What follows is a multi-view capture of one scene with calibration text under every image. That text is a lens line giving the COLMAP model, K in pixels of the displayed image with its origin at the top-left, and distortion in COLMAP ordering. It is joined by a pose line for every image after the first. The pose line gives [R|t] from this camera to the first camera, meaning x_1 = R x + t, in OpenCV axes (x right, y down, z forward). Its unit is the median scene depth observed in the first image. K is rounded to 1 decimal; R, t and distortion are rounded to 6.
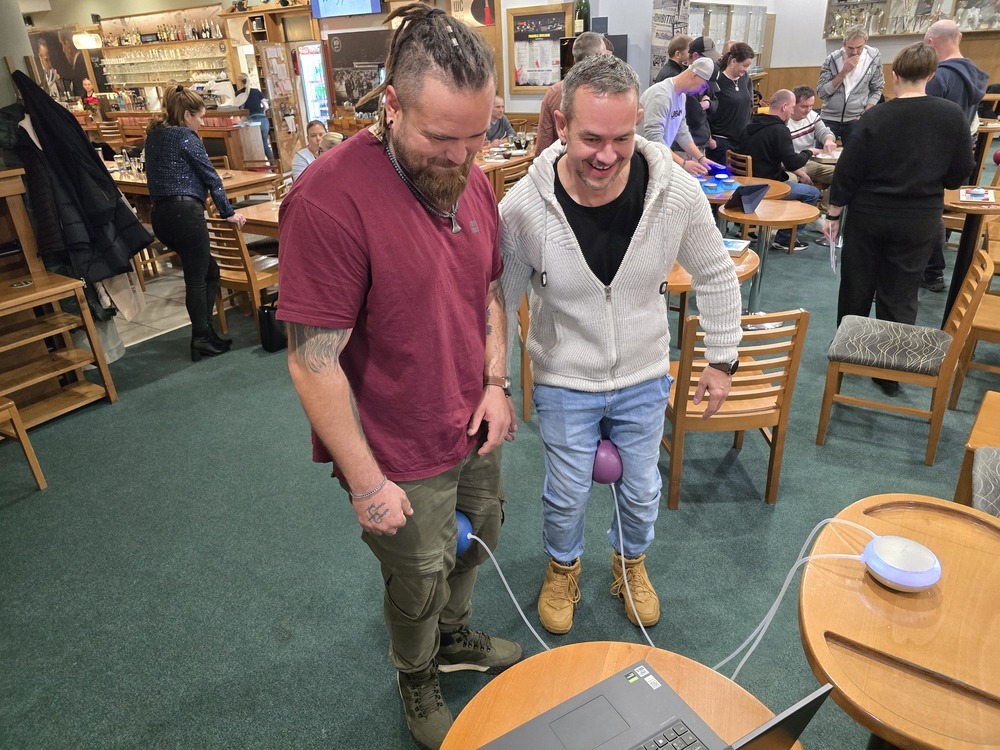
lens RADIAL K [[705.4, 0, 463.6], [0, 705.4, 373.8], [0, 0, 1]] dist [0.021680, -0.024420]
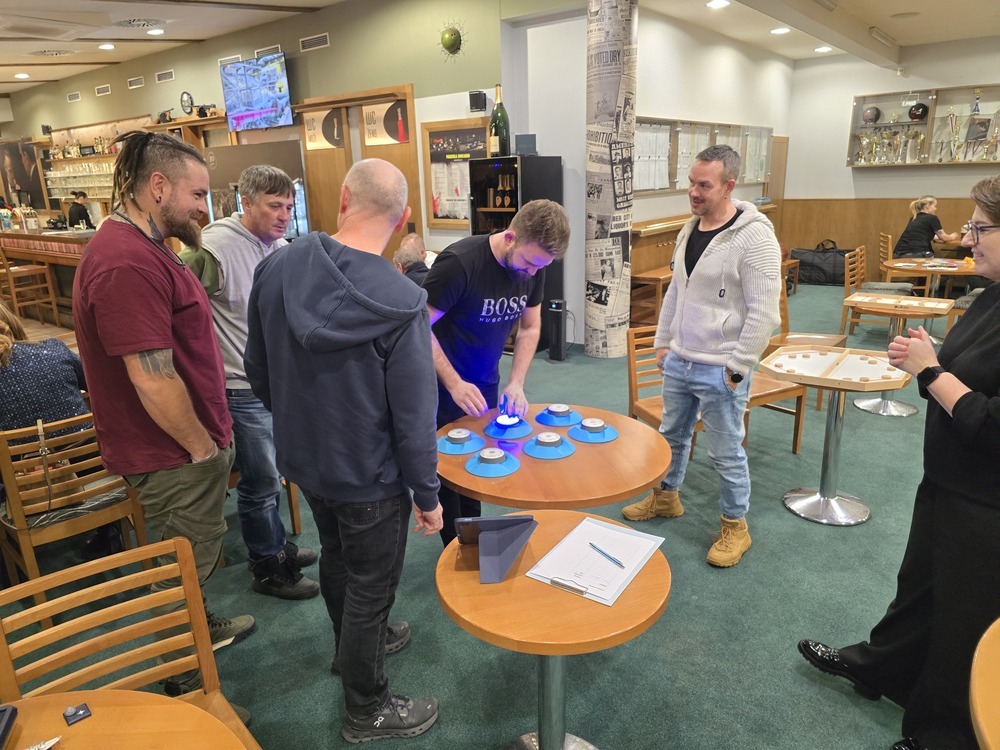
lens RADIAL K [[691.0, 0, 500.0], [0, 691.0, 375.0], [0, 0, 1]] dist [0.048570, -0.057632]
pose [[0.997628, 0.037561, -0.057681, 0.202666], [-0.045357, 0.989052, -0.140424, -0.135308], [0.051775, 0.142707, 0.988410, 0.284112]]
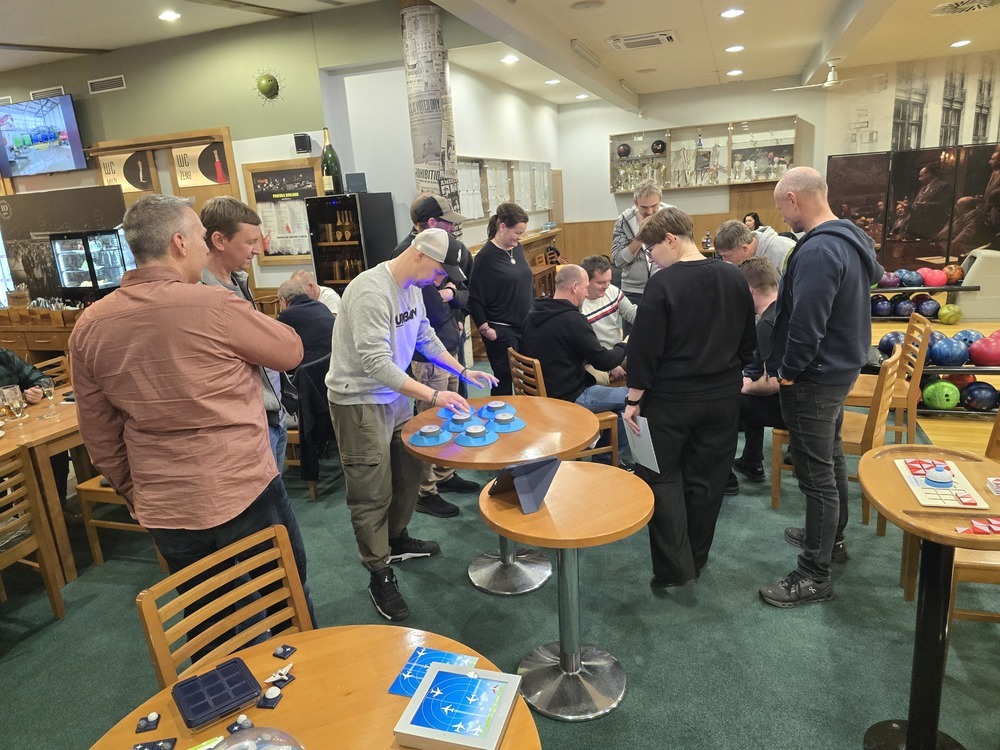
lens RADIAL K [[678.8, 0, 495.4], [0, 678.8, 384.6], [0, 0, 1]] dist [0.047115, -0.053787]
pose [[0.964577, -0.086030, 0.249378, 0.123137], [0.127024, 0.979990, -0.153247, -0.115722], [-0.231204, 0.179495, 0.956204, 0.237818]]
